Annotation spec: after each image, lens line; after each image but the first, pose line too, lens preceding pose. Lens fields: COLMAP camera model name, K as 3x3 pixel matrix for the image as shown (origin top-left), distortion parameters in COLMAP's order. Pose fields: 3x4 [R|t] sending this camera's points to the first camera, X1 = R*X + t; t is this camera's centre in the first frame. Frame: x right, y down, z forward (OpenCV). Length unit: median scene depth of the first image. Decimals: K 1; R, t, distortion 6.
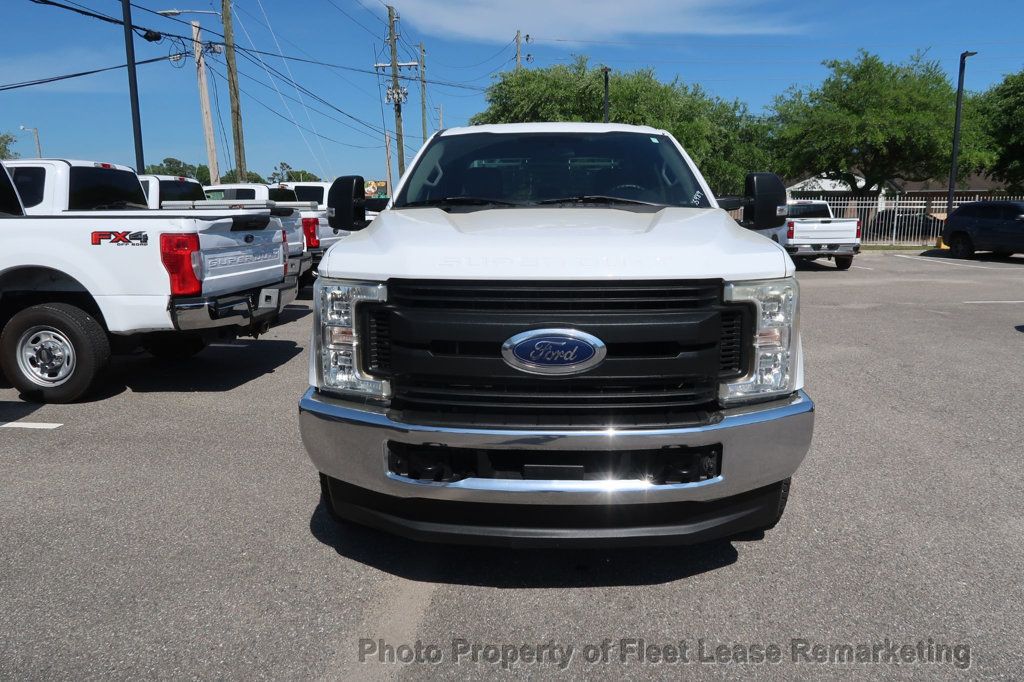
lens RADIAL K [[709.0, 0, 510.4], [0, 709.0, 341.5], [0, 0, 1]] dist [-0.033611, 0.017184]
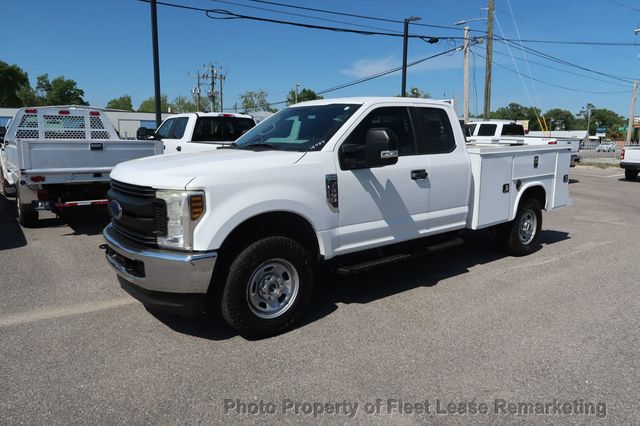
lens RADIAL K [[443.1, 0, 318.4], [0, 443.1, 214.5], [0, 0, 1]] dist [-0.033611, 0.017184]
pose [[0.655778, 0.141666, -0.741543, 0.167154], [-0.145825, 0.987508, 0.059697, -0.016324], [0.740736, 0.068987, 0.668244, 0.049354]]
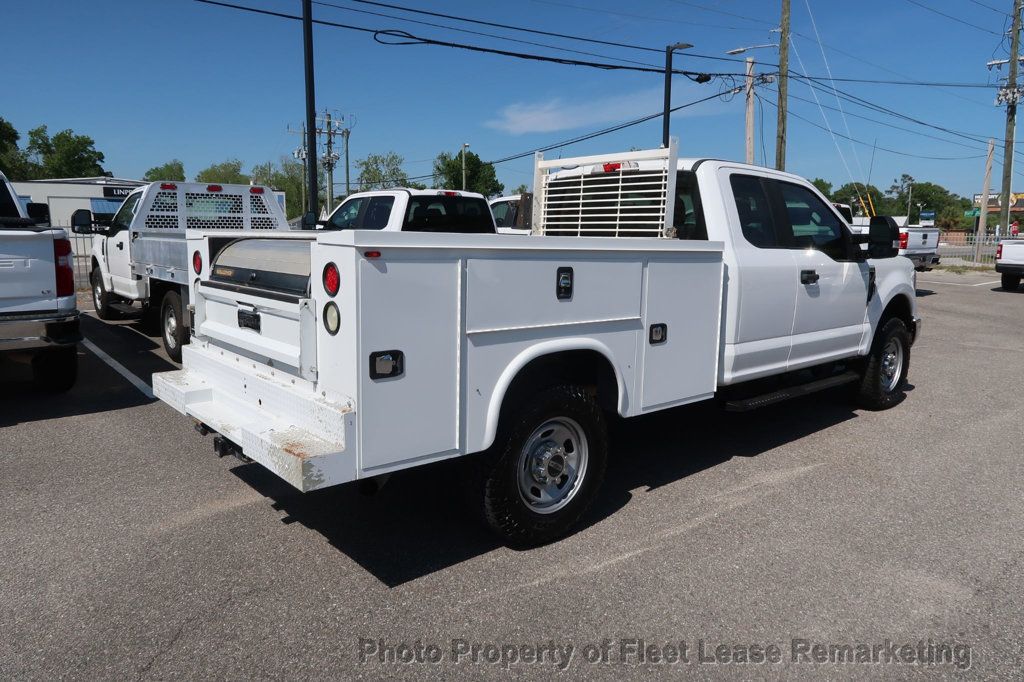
lens RADIAL K [[709.0, 0, 509.1], [0, 709.0, 342.7], [0, 0, 1]] dist [-0.033611, 0.017184]
pose [[0.686132, 0.126359, -0.716419, 0.140684], [-0.138720, 0.989455, 0.041660, -0.002986], [0.714128, 0.070797, 0.696425, -0.015546]]
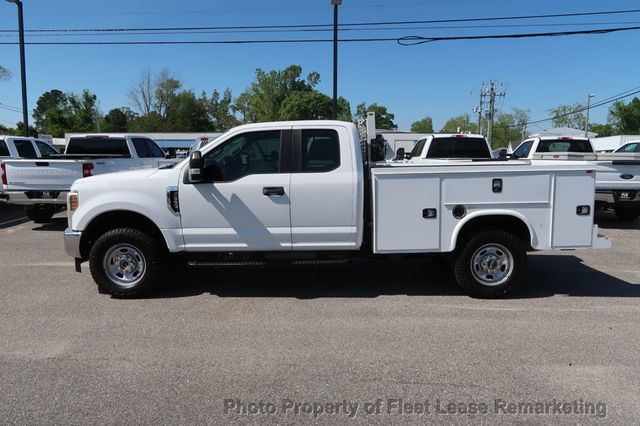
lens RADIAL K [[443.1, 0, 318.0], [0, 443.1, 216.1], [0, 0, 1]] dist [-0.033611, 0.017184]
pose [[0.049092, 0.143645, -0.988411, 0.259819], [-0.177004, 0.975192, 0.132932, -0.047751], [0.982985, 0.168426, 0.073300, 0.211716]]
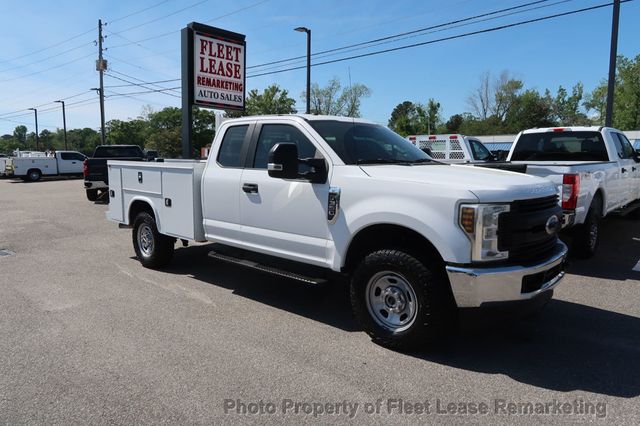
lens RADIAL K [[443.1, 0, 317.3], [0, 443.1, 213.0], [0, 0, 1]] dist [-0.033611, 0.017184]
pose [[-0.639944, 0.101767, -0.761653, 0.179156], [-0.125456, 0.964055, 0.234219, -0.064689], [0.758111, 0.245441, -0.604174, 0.335016]]
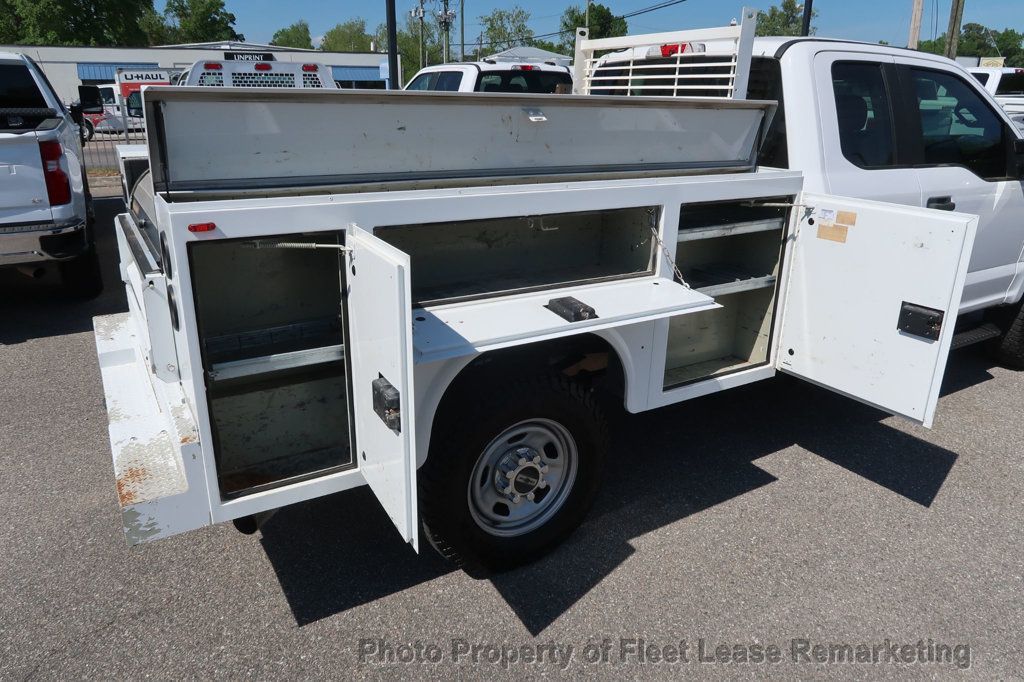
lens RADIAL K [[709.0, 0, 507.8], [0, 709.0, 342.2], [0, 0, 1]] dist [-0.033611, 0.017184]
pose [[0.548111, 0.288248, -0.785168, 0.125141], [-0.151496, 0.957427, 0.245730, -0.021135], [0.822571, -0.015737, 0.568444, 0.030177]]
